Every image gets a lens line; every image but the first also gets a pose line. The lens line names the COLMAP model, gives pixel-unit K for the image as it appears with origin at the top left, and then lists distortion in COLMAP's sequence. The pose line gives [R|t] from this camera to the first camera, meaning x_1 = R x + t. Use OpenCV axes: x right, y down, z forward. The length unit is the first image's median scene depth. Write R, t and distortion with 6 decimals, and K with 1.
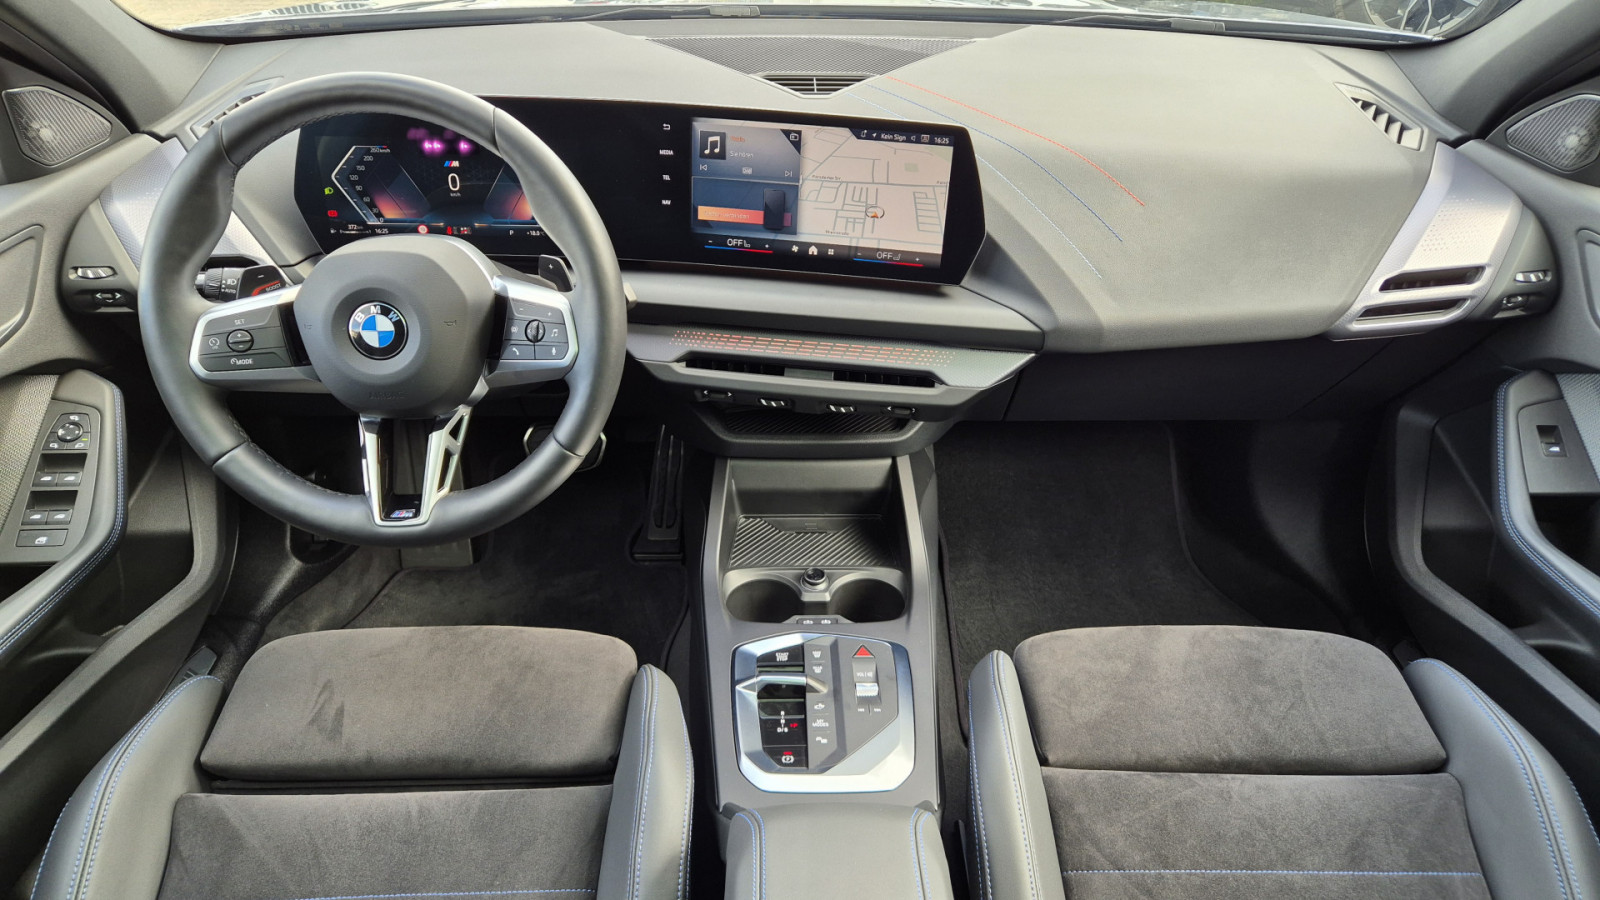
lens RADIAL K [[1102.8, 0, 801.9], [0, 1102.8, 437.7], [0, 0, 1]] dist [0.049064, -0.000213]
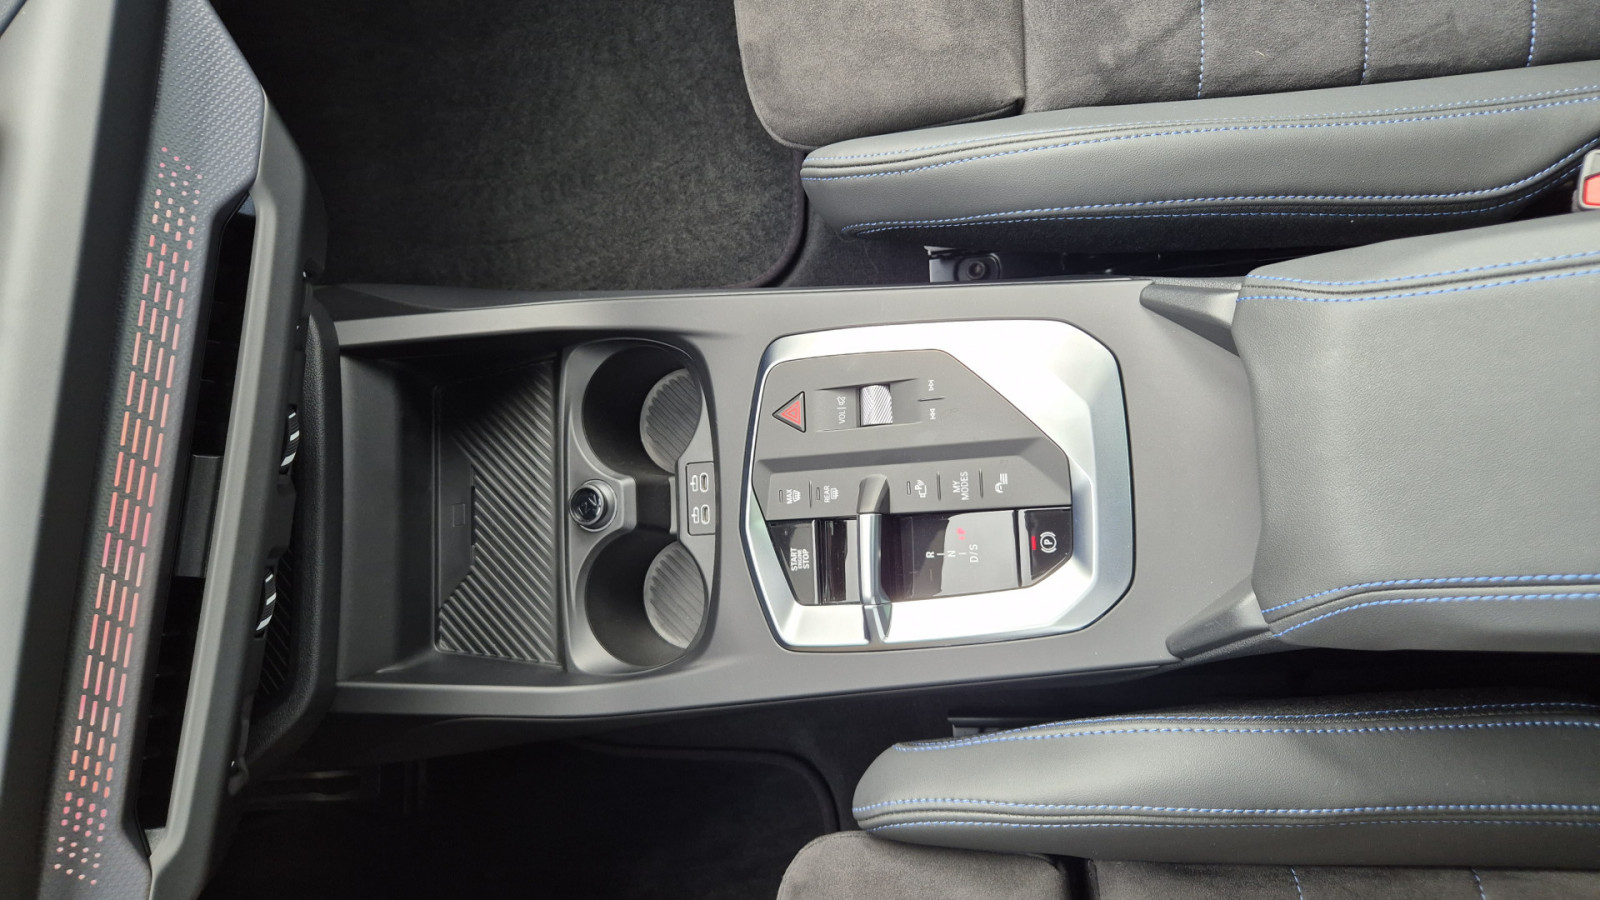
lens RADIAL K [[1102.8, 0, 801.9], [0, 1102.8, 437.7], [0, 0, 1]] dist [0.049064, -0.000213]
pose [[-0.020292, -0.995631, 0.091148, -0.007703], [0.802119, 0.038210, 0.595941, -0.130161], [-0.596820, 0.085204, 0.797839, 0.546171]]
